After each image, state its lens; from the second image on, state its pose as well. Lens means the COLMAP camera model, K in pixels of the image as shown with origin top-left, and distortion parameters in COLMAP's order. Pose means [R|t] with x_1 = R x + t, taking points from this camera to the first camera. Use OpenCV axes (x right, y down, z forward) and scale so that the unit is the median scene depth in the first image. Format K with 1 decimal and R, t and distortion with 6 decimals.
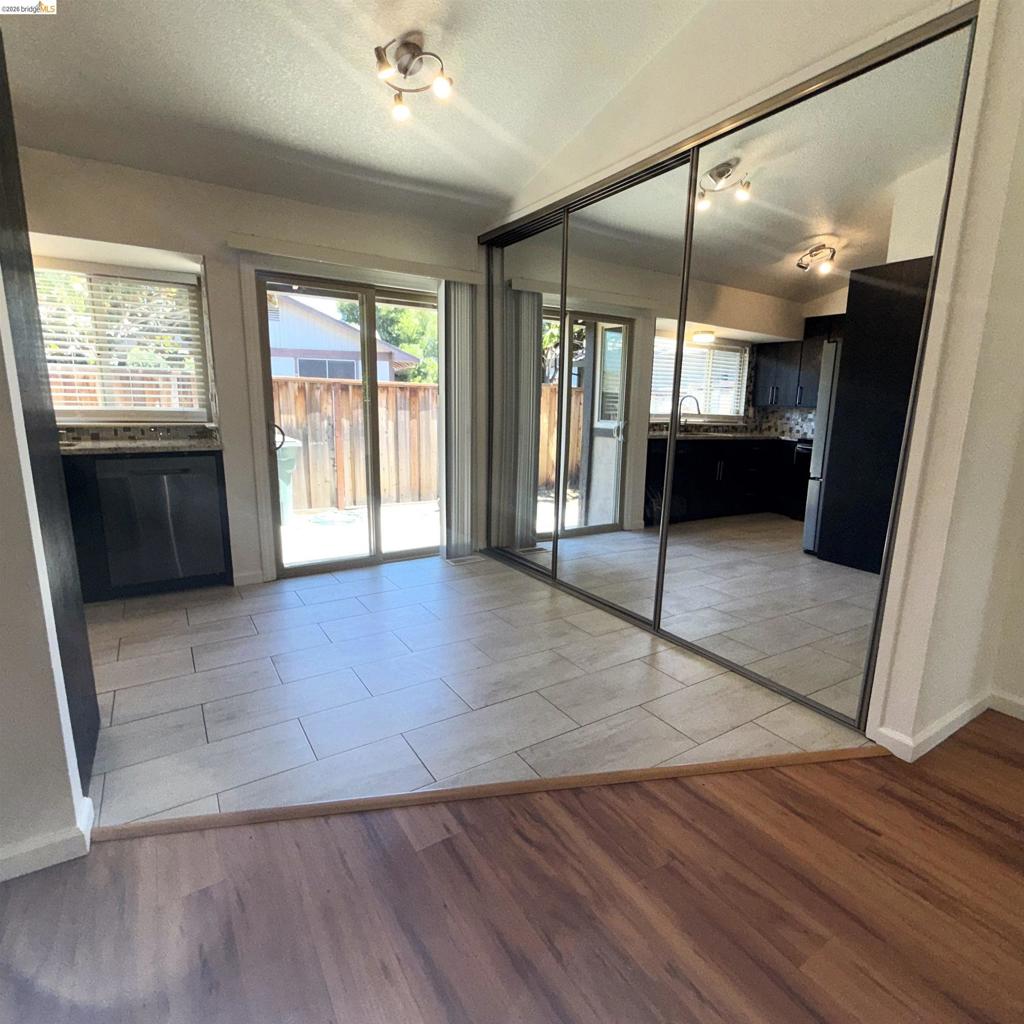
lens RADIAL K [[553.6, 0, 506.5], [0, 553.6, 511.8], [0, 0, 1]] dist [0.002199, 0.000645]
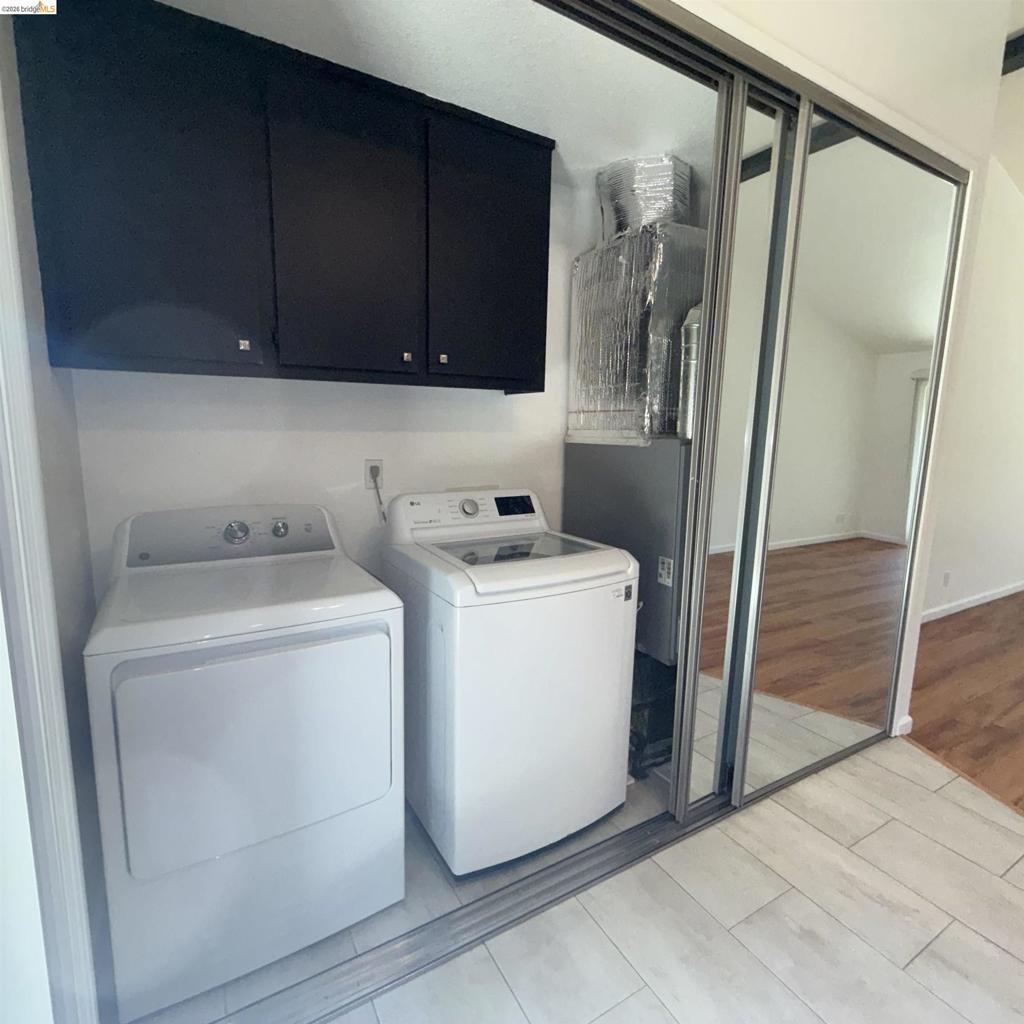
lens RADIAL K [[553.6, 0, 506.5], [0, 553.6, 511.8], [0, 0, 1]] dist [0.002199, 0.000645]
pose [[0.026262, -0.160724, 0.986650, -0.495439], [0.174242, 0.972618, 0.153800, -0.412685], [-0.984353, 0.167877, 0.053547, 1.752343]]
